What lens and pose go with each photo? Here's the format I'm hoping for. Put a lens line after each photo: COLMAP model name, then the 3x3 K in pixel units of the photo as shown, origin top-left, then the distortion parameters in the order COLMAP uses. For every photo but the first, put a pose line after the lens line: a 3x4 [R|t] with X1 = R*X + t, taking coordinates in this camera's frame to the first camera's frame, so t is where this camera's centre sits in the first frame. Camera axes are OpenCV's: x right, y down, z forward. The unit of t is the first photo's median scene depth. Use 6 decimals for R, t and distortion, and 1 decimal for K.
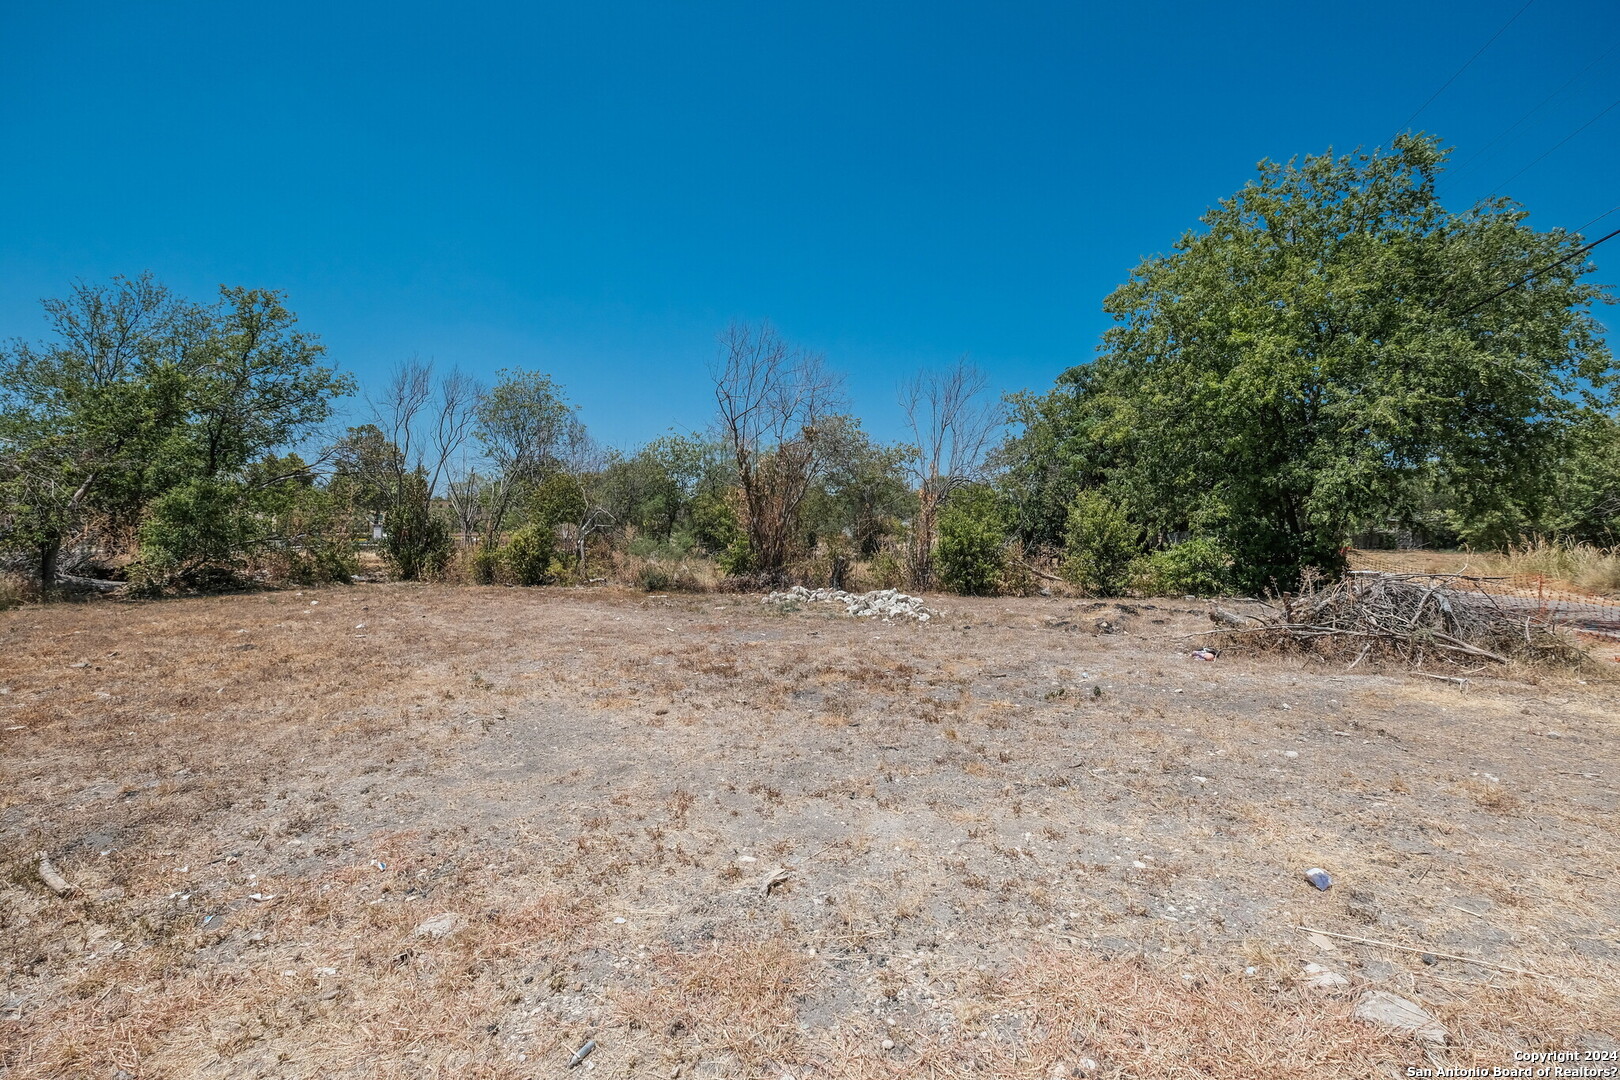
lens RADIAL K [[699.3, 0, 805.6], [0, 699.3, 532.4], [0, 0, 1]] dist [-0.006305, 0.000143]
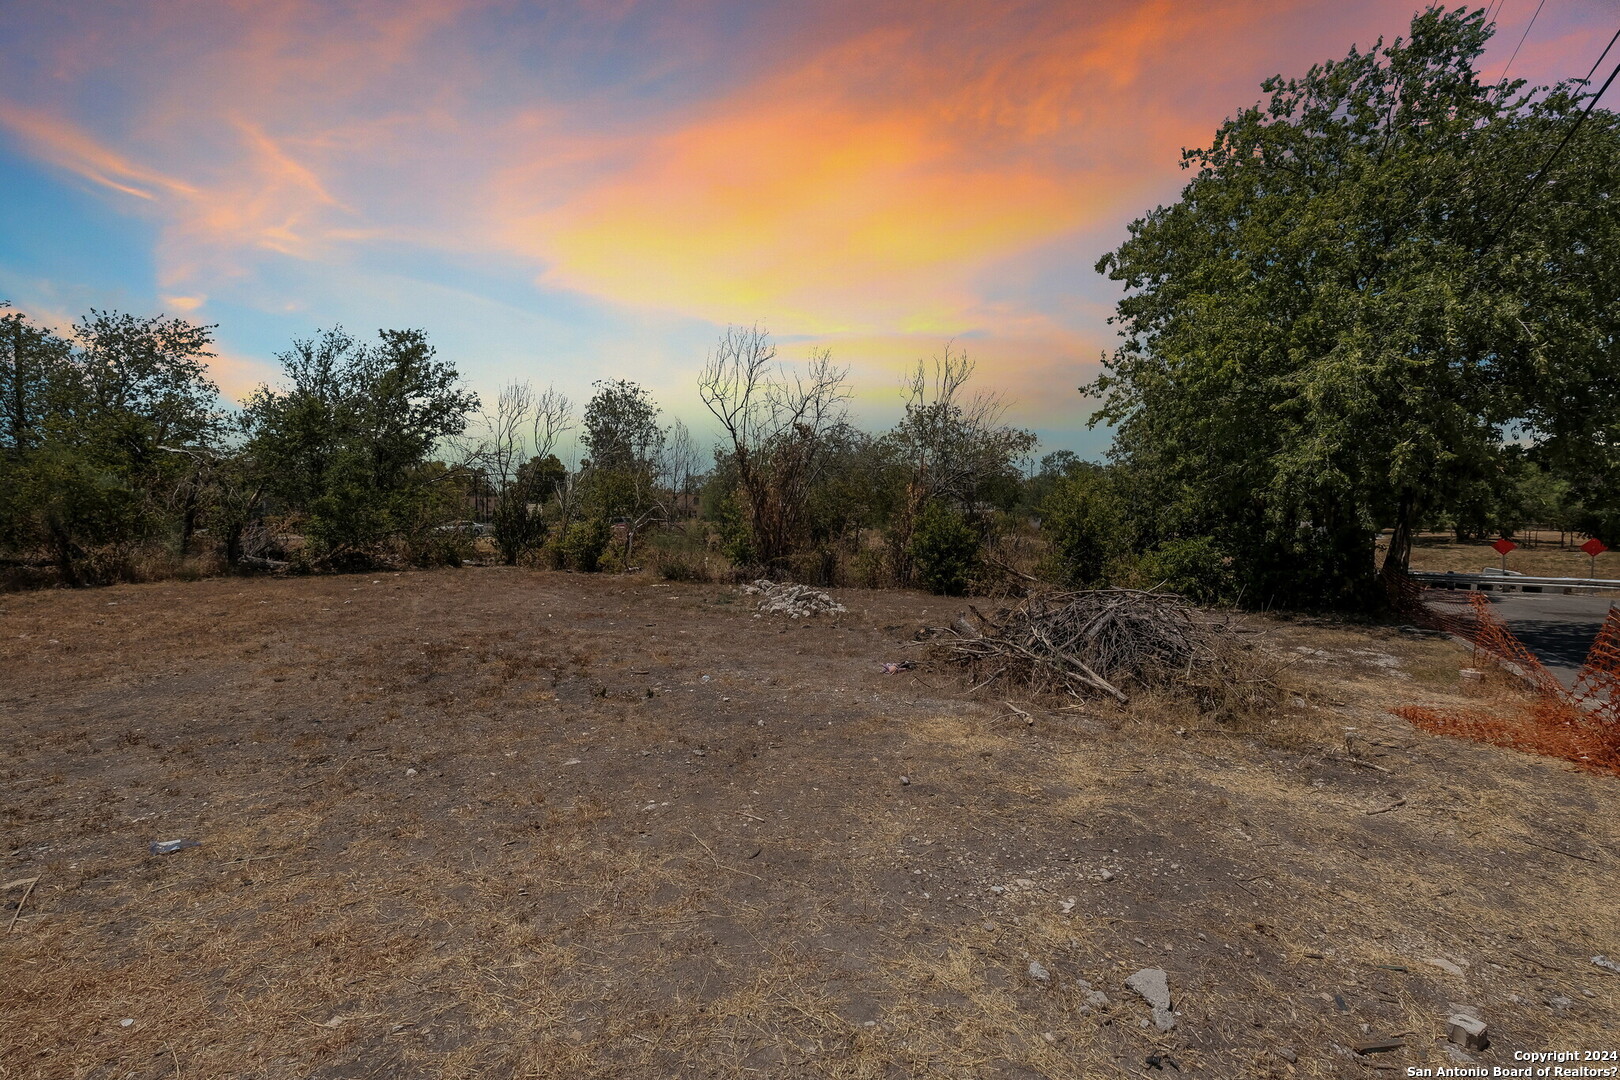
lens RADIAL K [[699.3, 0, 815.2], [0, 699.3, 526.3], [0, 0, 1]] dist [-0.006305, 0.000143]
pose [[0.950546, 0.004281, -0.310554, 0.359865], [-0.002157, 0.999972, 0.007184, -0.008273], [0.310576, -0.006158, 0.950529, 0.045674]]
